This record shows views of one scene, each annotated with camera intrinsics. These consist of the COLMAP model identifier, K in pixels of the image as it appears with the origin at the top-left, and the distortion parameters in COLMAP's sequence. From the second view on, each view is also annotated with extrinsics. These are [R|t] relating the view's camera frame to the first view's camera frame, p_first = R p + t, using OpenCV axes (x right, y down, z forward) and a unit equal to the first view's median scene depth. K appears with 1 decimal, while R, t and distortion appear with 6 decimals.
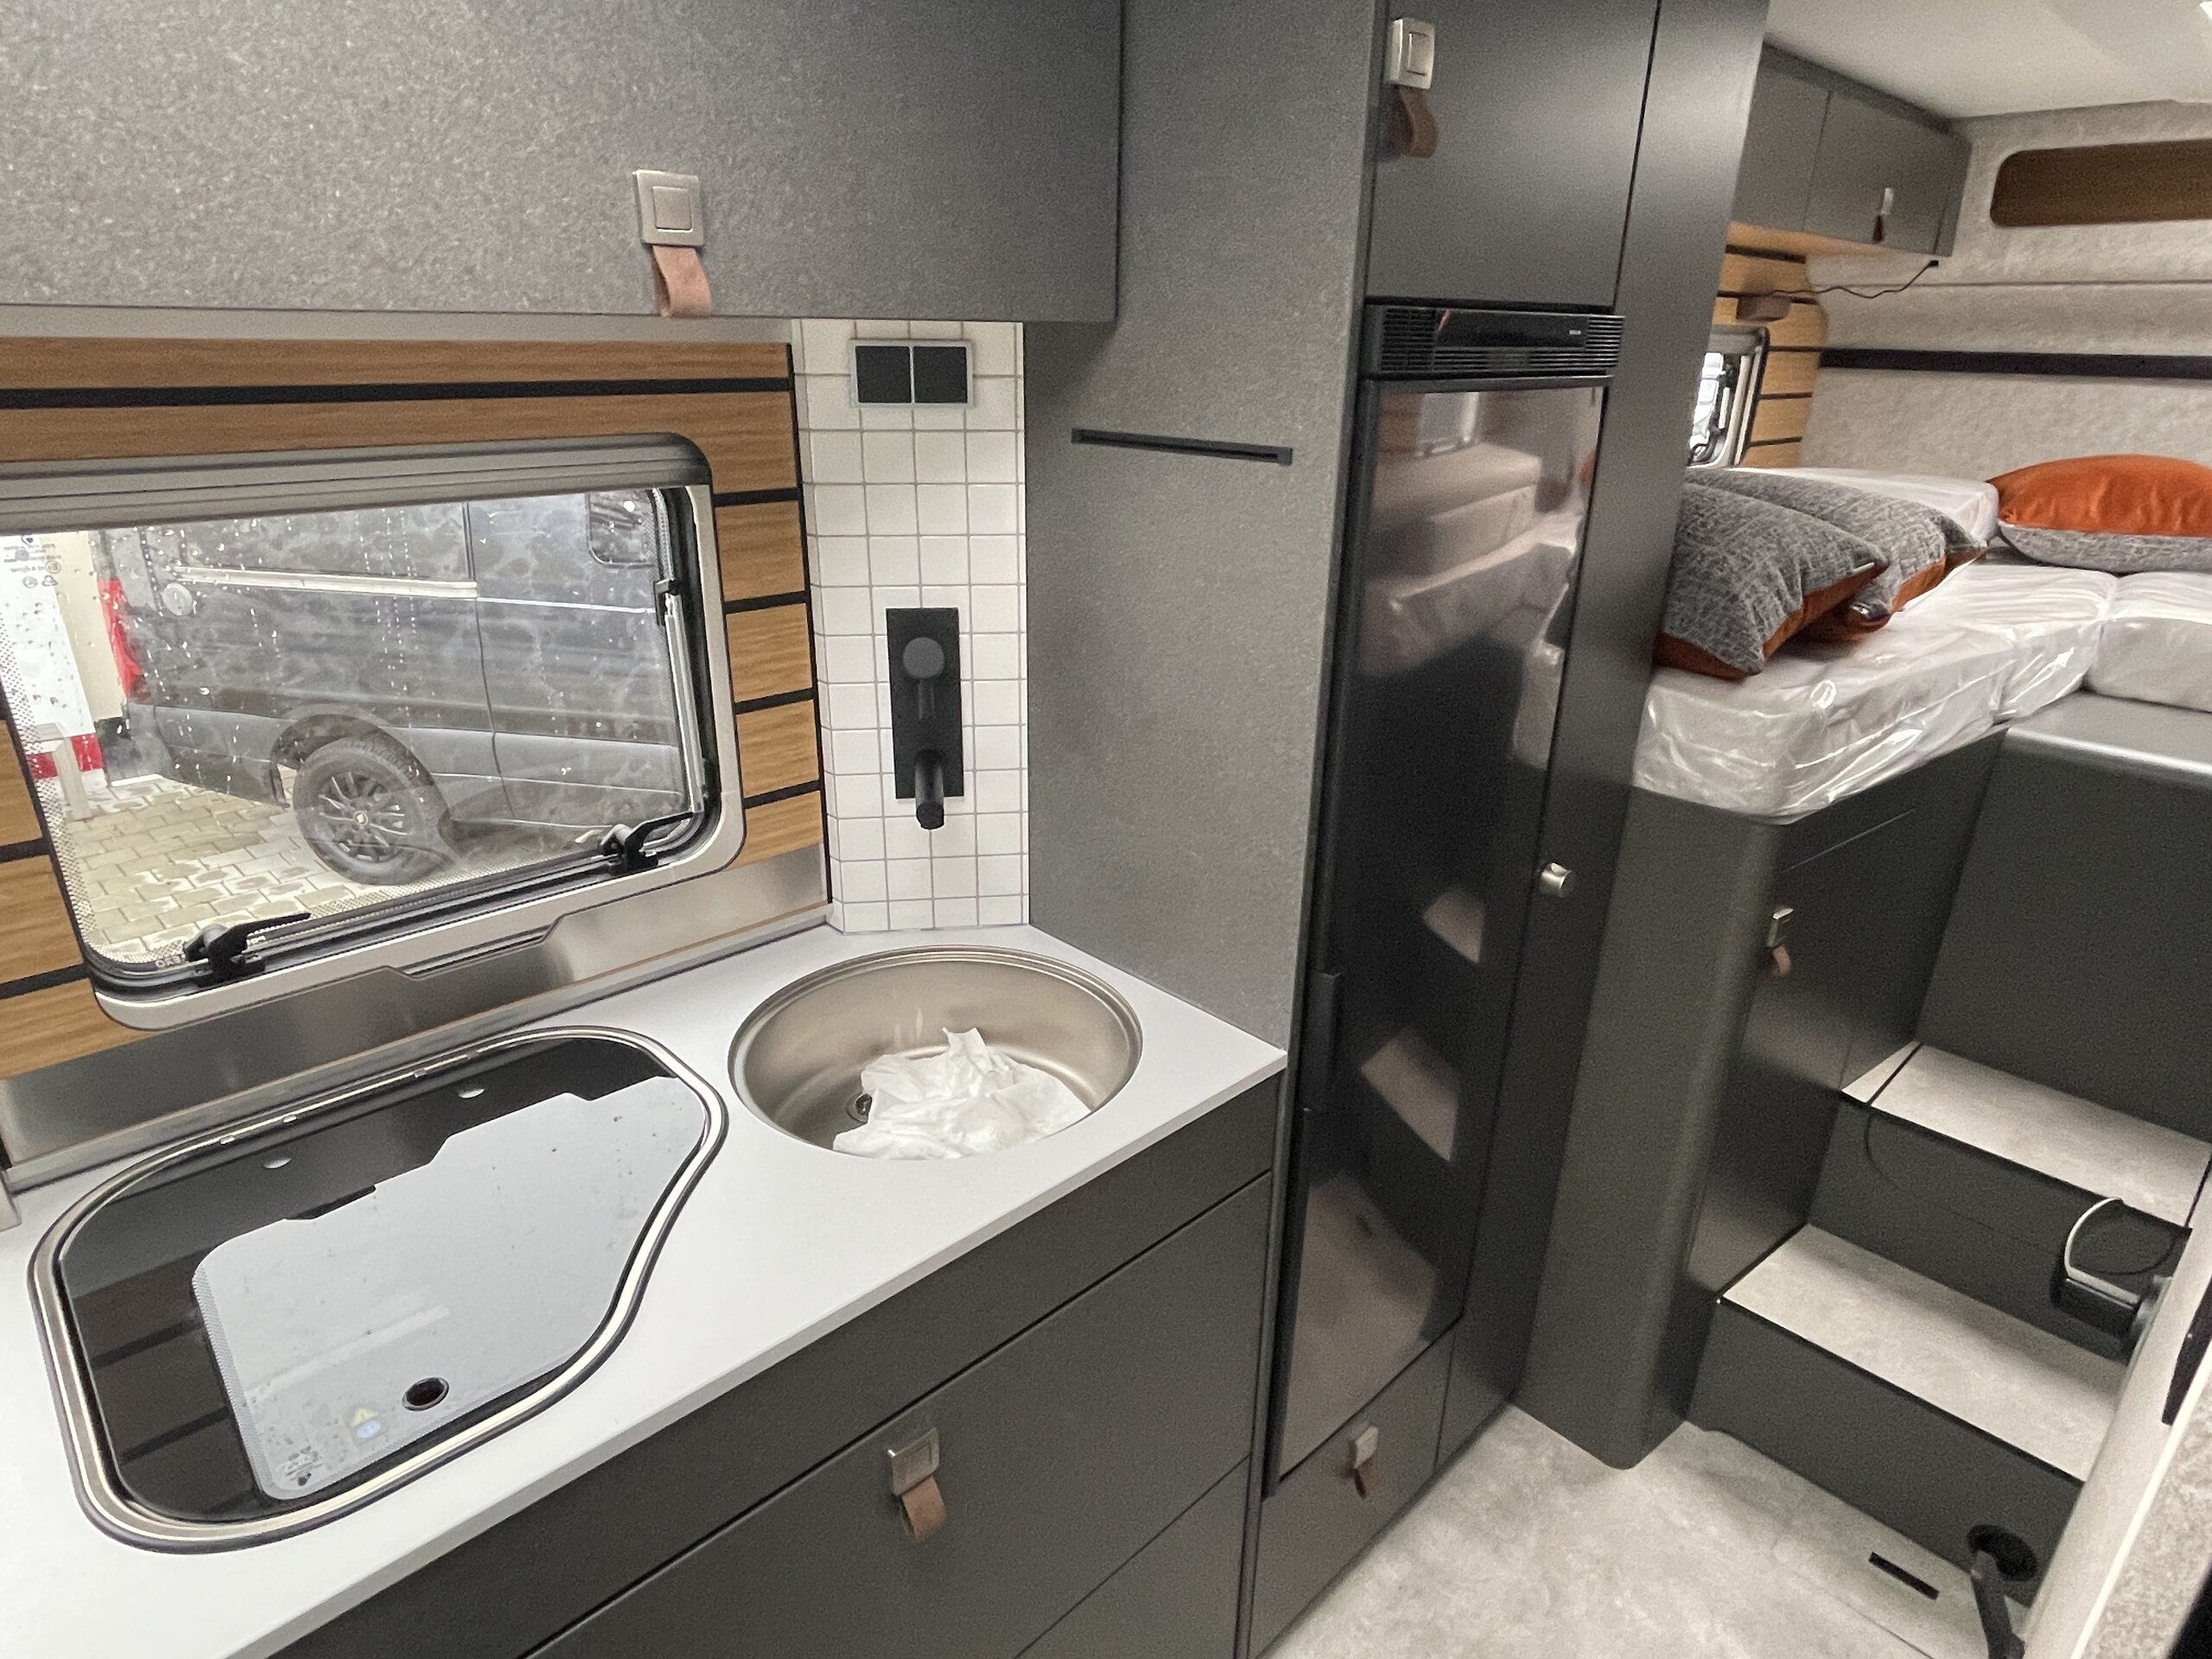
lens RADIAL K [[1263.1, 0, 1104.1], [0, 1263.1, 839.6], [0, 0, 1]] dist [-0.021254, 0.016077]
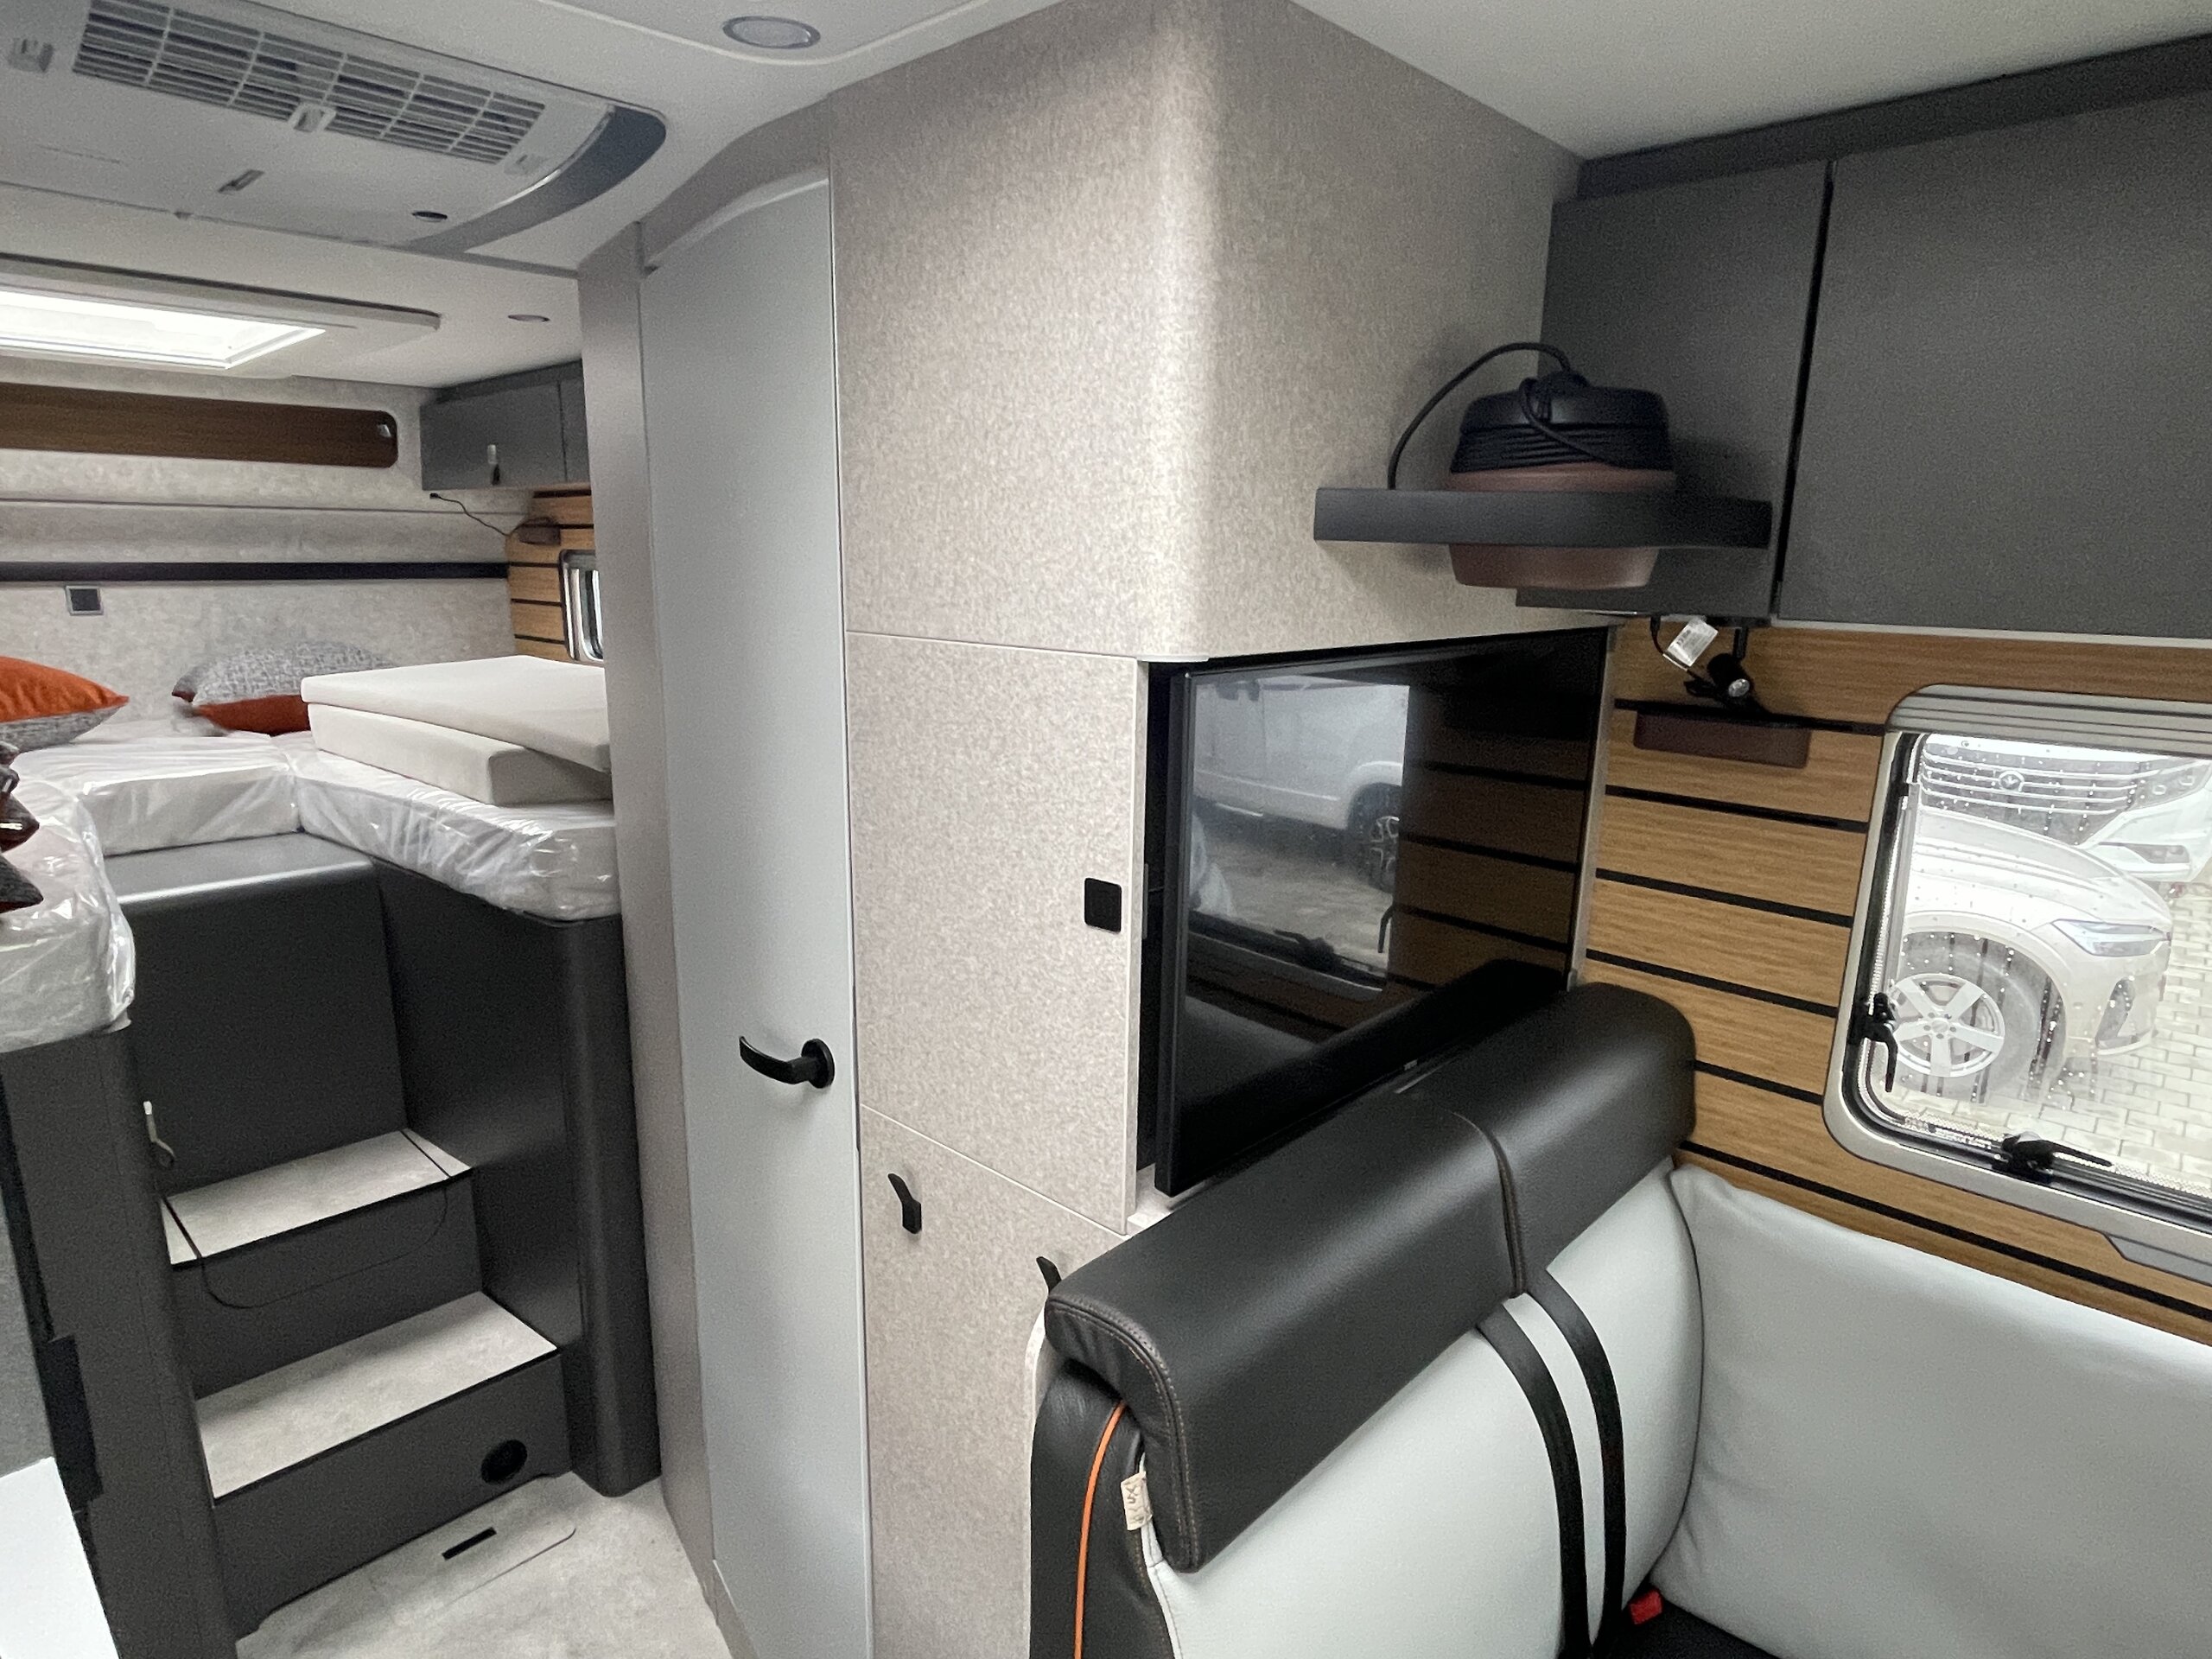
lens RADIAL K [[1257.0, 0, 1093.9], [0, 1257.0, 844.9], [0, 0, 1]] dist [-0.004505, -0.002075]
pose [[-0.042214, -0.248278, 0.967769, -0.350701], [0.362054, 0.898994, 0.246427, -0.087226], [-0.931201, 0.360787, 0.051940, 0.122746]]
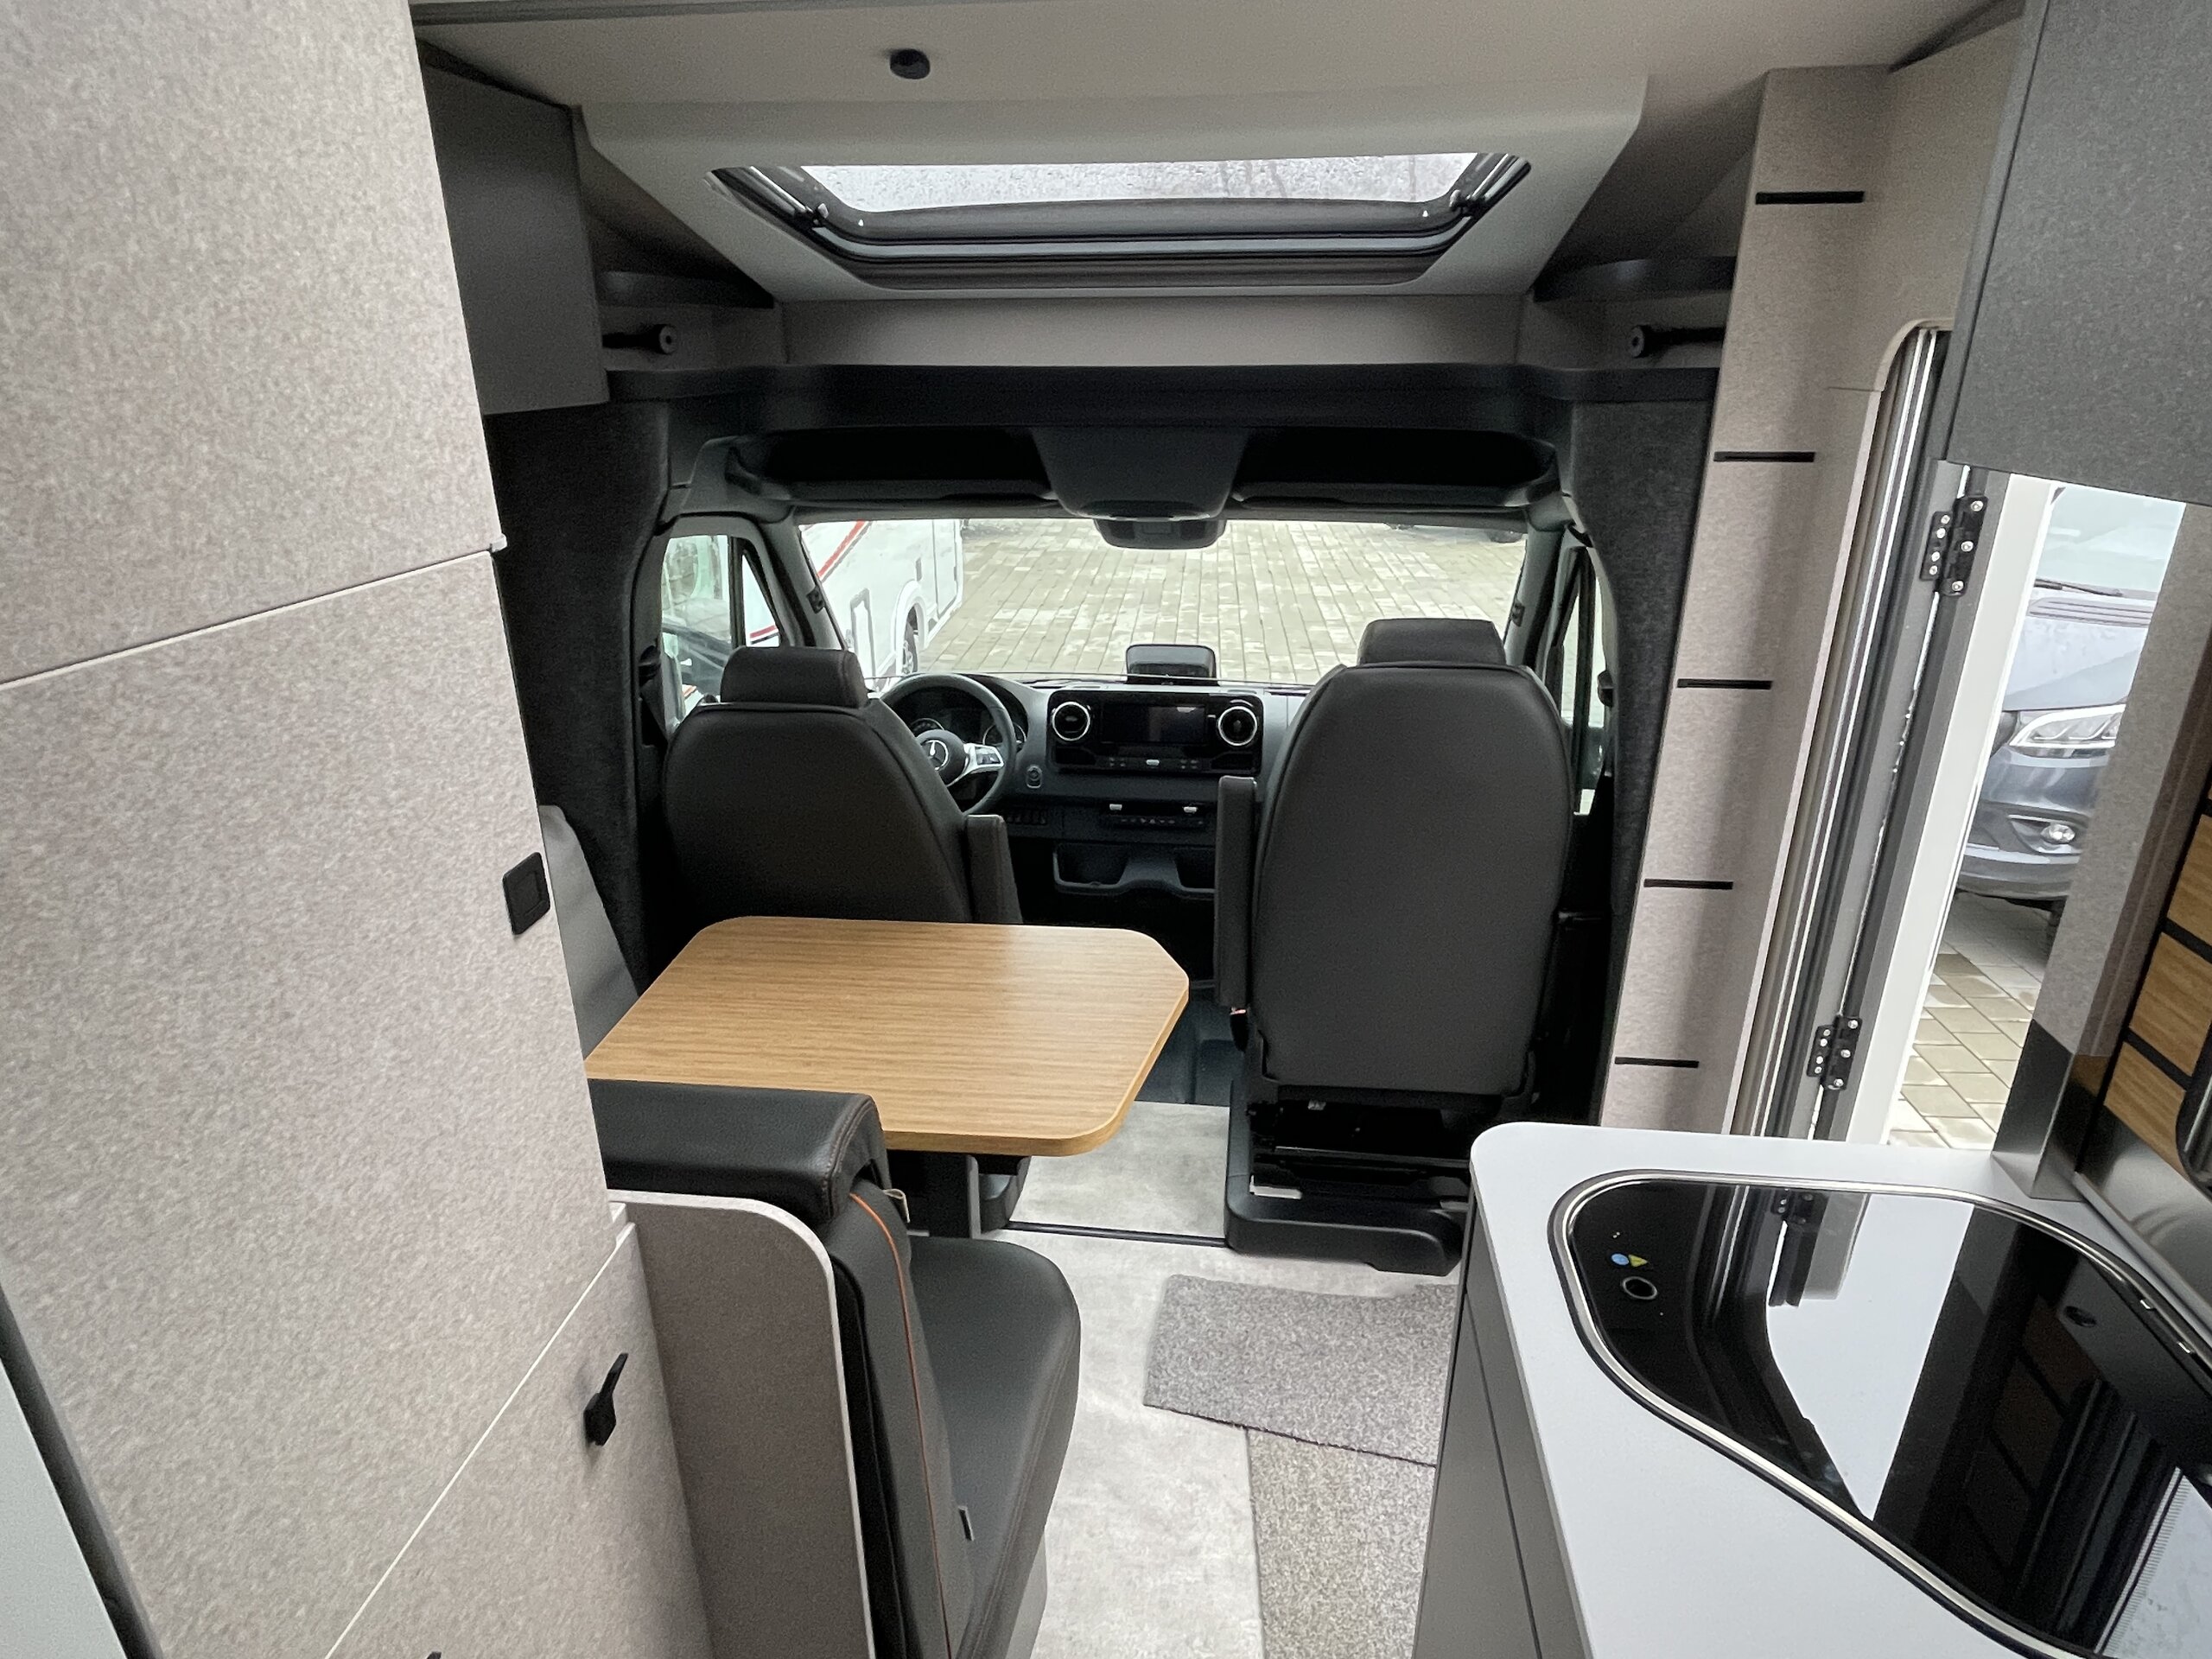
lens RADIAL K [[1255.4, 0, 1103.0], [0, 1255.4, 838.6], [0, 0, 1]] dist [-0.003265, -0.003191]
pose [[-0.771643, 0.225500, -0.594742, 0.222354], [-0.241184, 0.761483, 0.601642, -0.221407], [0.588556, 0.607695, -0.533206, 0.448969]]
